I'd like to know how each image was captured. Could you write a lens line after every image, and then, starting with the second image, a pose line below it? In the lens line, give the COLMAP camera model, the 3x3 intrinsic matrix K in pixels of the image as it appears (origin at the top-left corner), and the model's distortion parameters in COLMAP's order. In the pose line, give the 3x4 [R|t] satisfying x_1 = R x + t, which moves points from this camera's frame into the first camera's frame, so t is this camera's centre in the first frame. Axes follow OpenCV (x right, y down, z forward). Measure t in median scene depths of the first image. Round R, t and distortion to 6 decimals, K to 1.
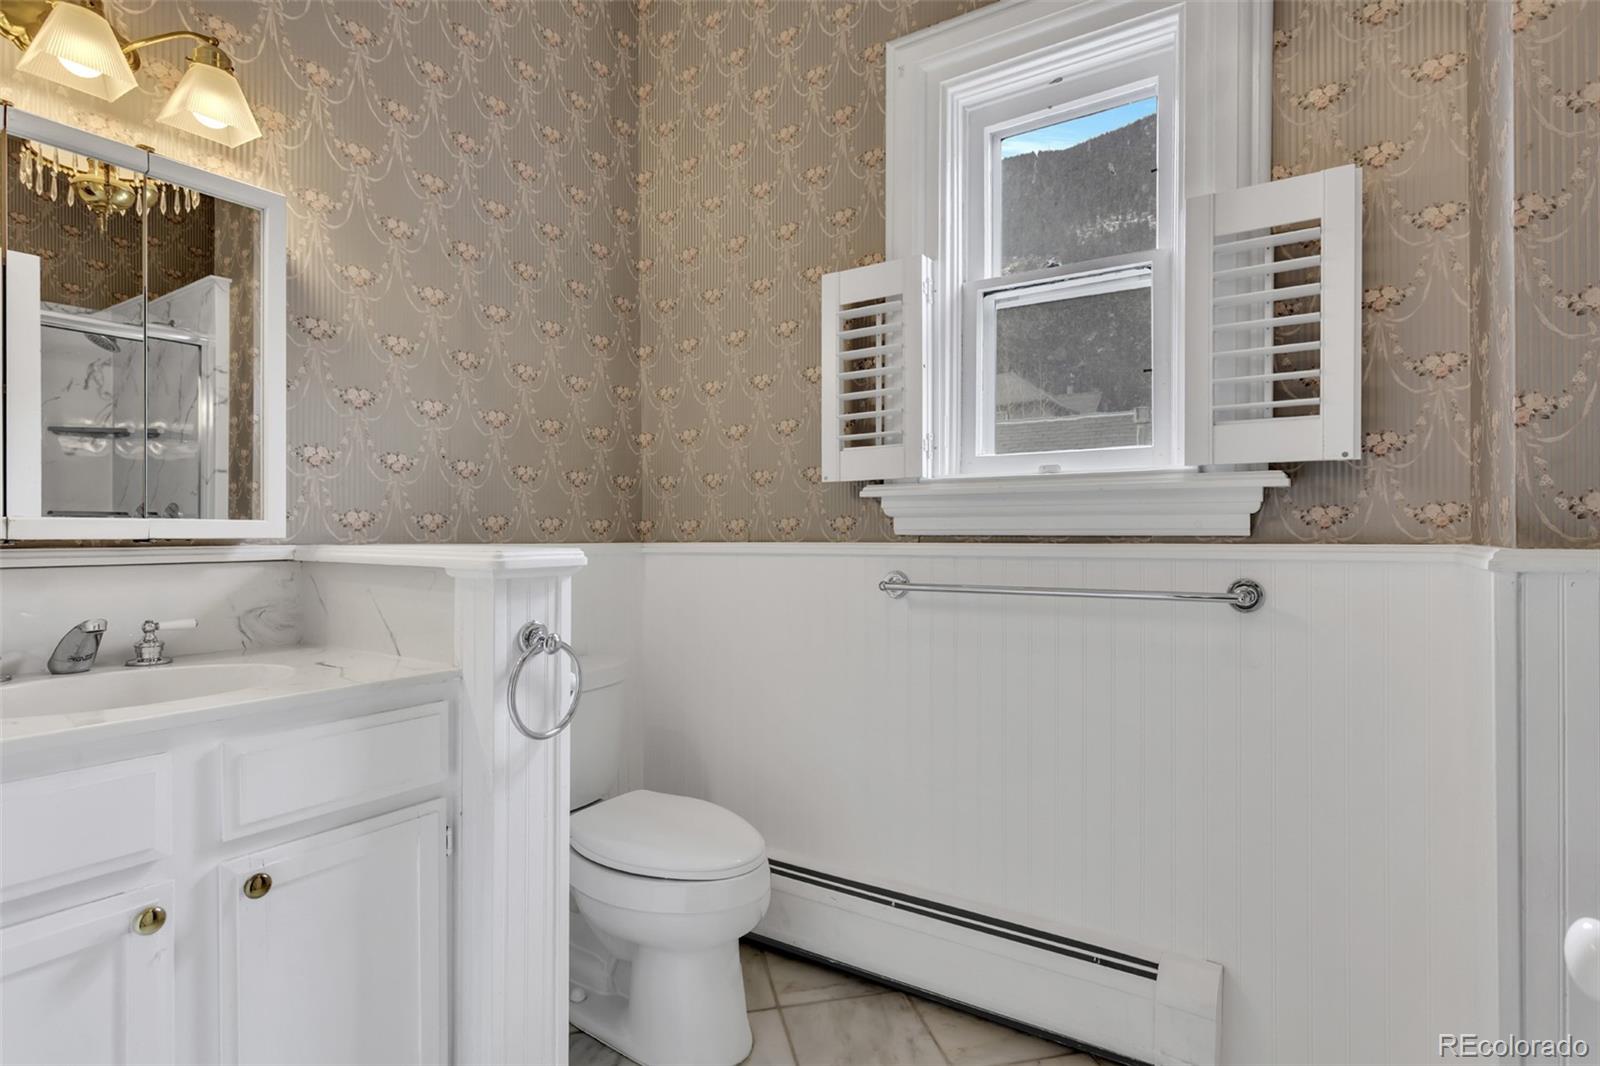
lens RADIAL K [[817.2, 0, 799.8], [0, 817.2, 536.4], [0, 0, 1]] dist [-0.003058, -0.000543]
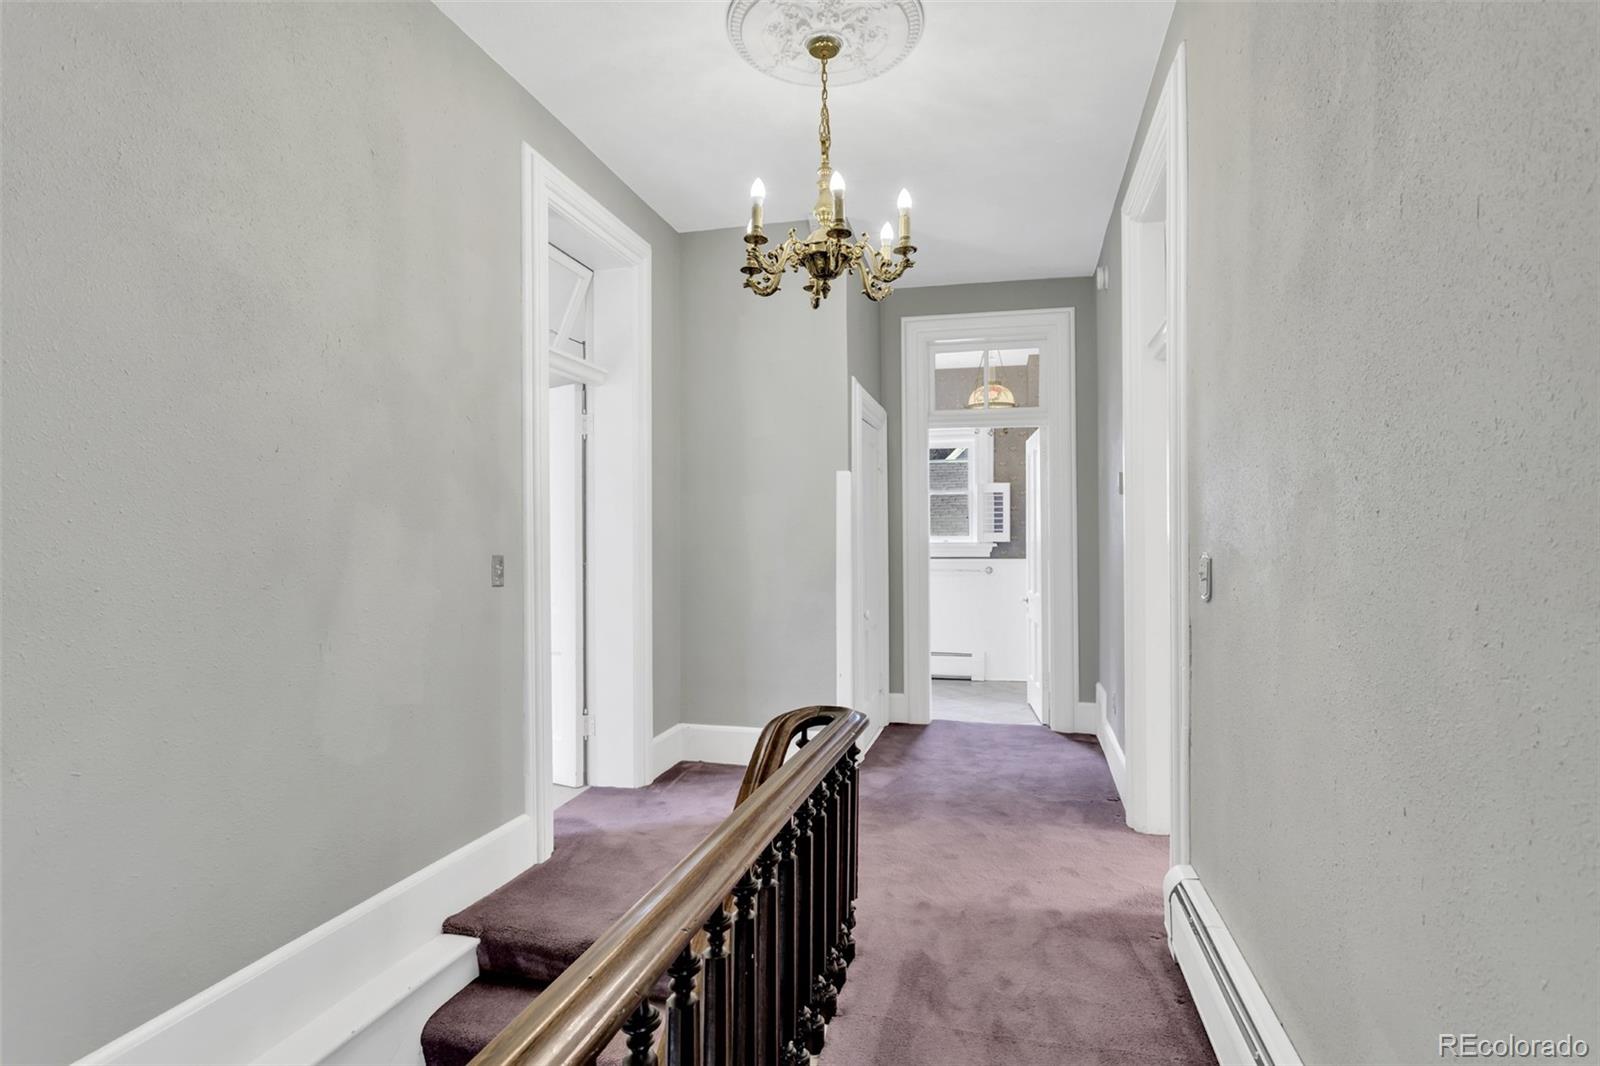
lens RADIAL K [[817.2, 0, 799.8], [0, 817.2, 534.5], [0, 0, 1]] dist [-0.003058, -0.000543]
pose [[0.955210, -0.005935, 0.295871, -1.931430], [0.008603, 0.999933, -0.007716, -0.106951], [-0.295805, 0.009916, 0.955197, -3.243016]]
